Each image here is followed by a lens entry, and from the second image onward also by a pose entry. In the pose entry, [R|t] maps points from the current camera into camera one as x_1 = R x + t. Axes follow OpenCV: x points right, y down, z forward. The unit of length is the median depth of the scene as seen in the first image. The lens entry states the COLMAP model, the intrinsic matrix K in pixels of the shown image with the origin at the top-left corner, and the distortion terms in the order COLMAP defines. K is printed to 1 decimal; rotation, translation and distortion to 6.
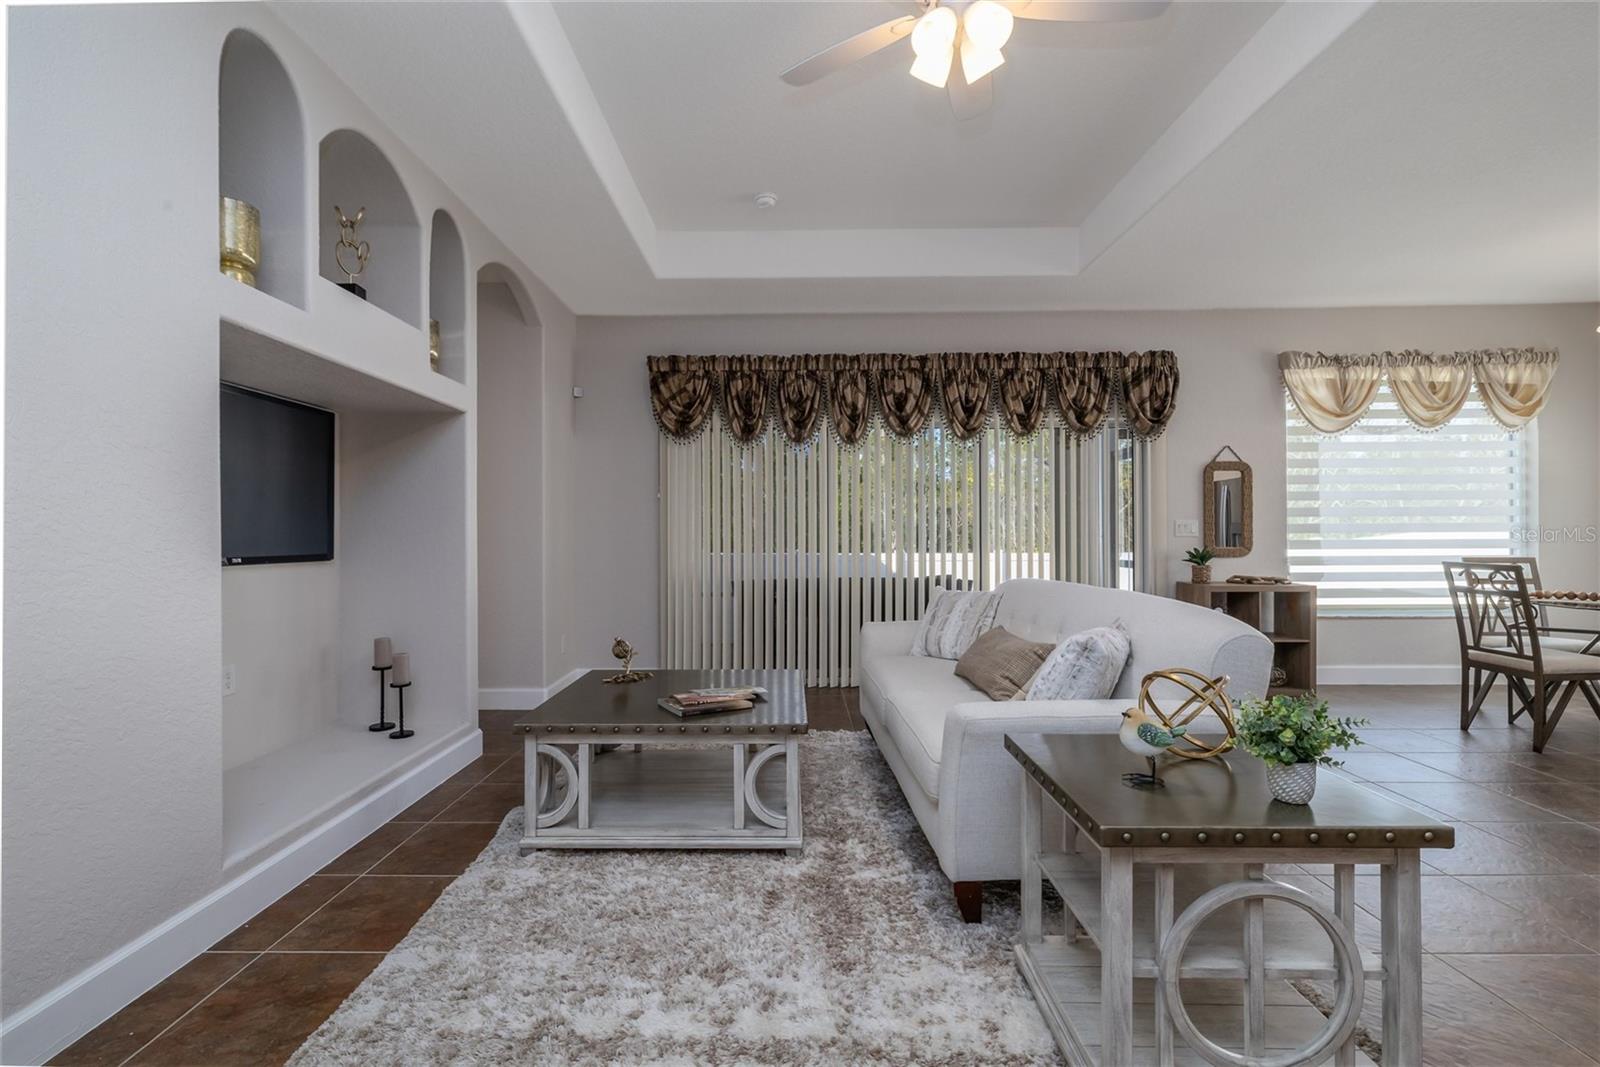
lens RADIAL K [[730.2, 0, 783.1], [0, 730.2, 533.4], [0, 0, 1]] dist [-0.002626, 0.000092]
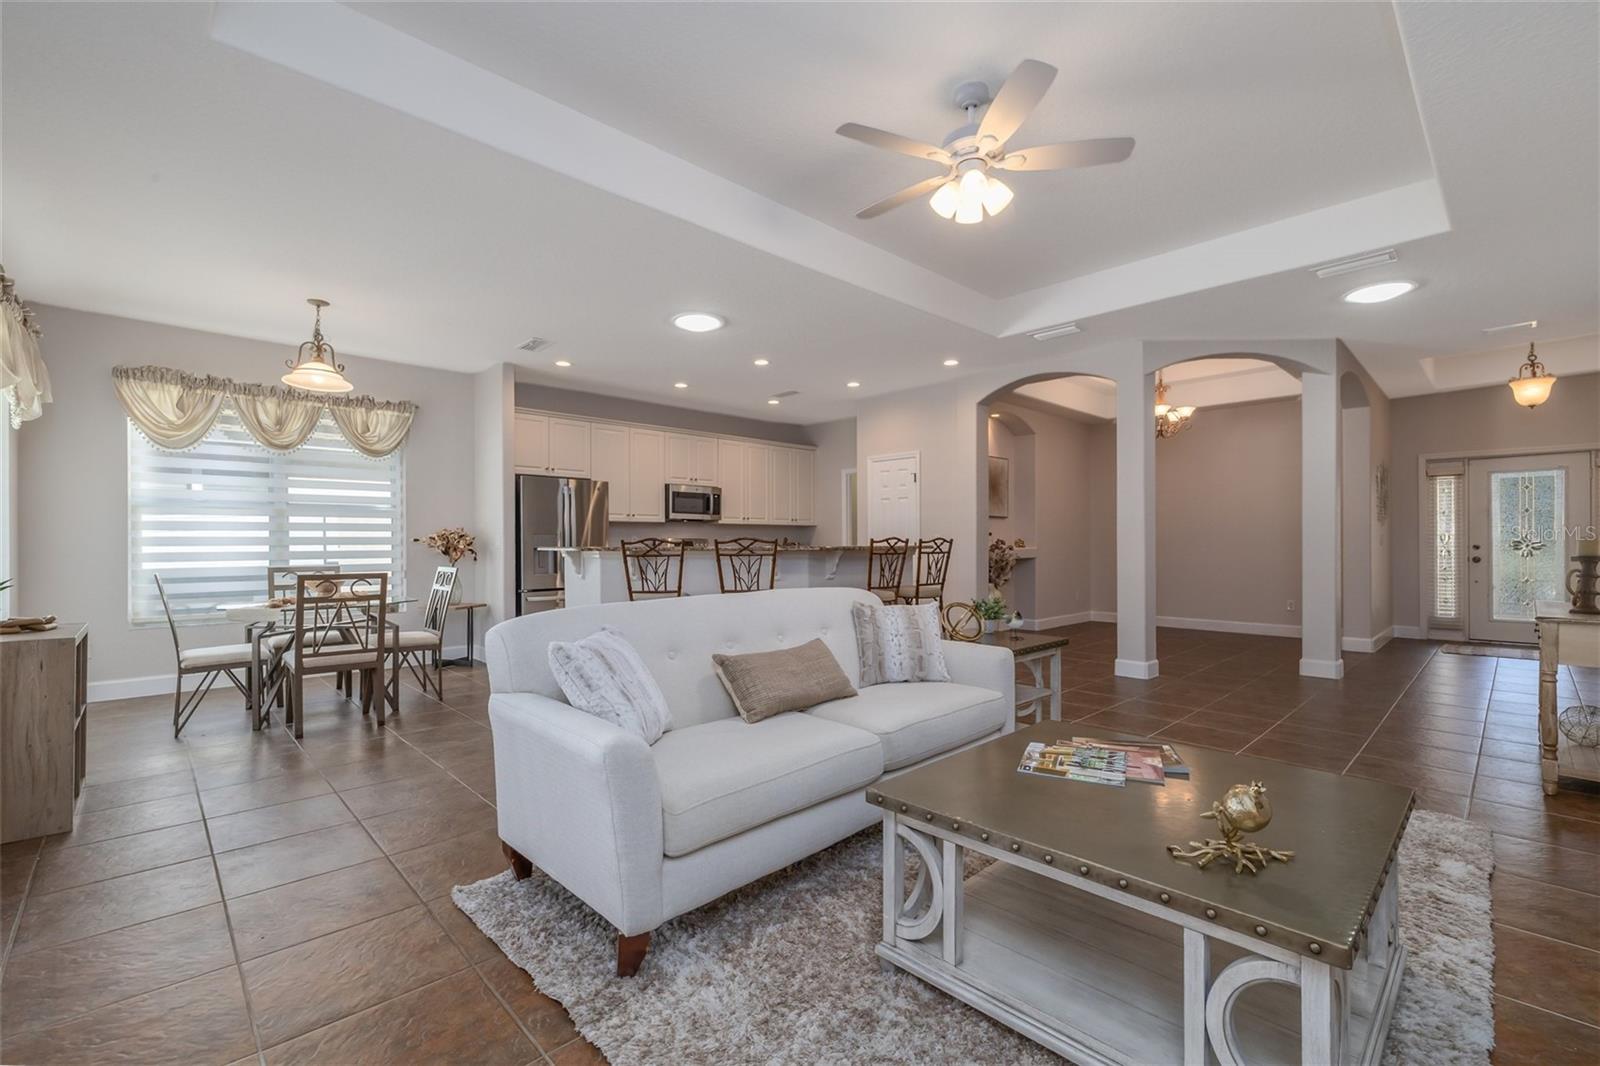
lens RADIAL K [[691.9, 0, 810.7], [0, 691.9, 539.0], [0, 0, 1]] dist [0.002013, 0.000497]
pose [[-0.711049, 0.011331, 0.703051, -0.202246], [0.006438, 0.999933, -0.009604, 0.002346], [-0.703113, -0.002303, -0.711074, 0.925466]]
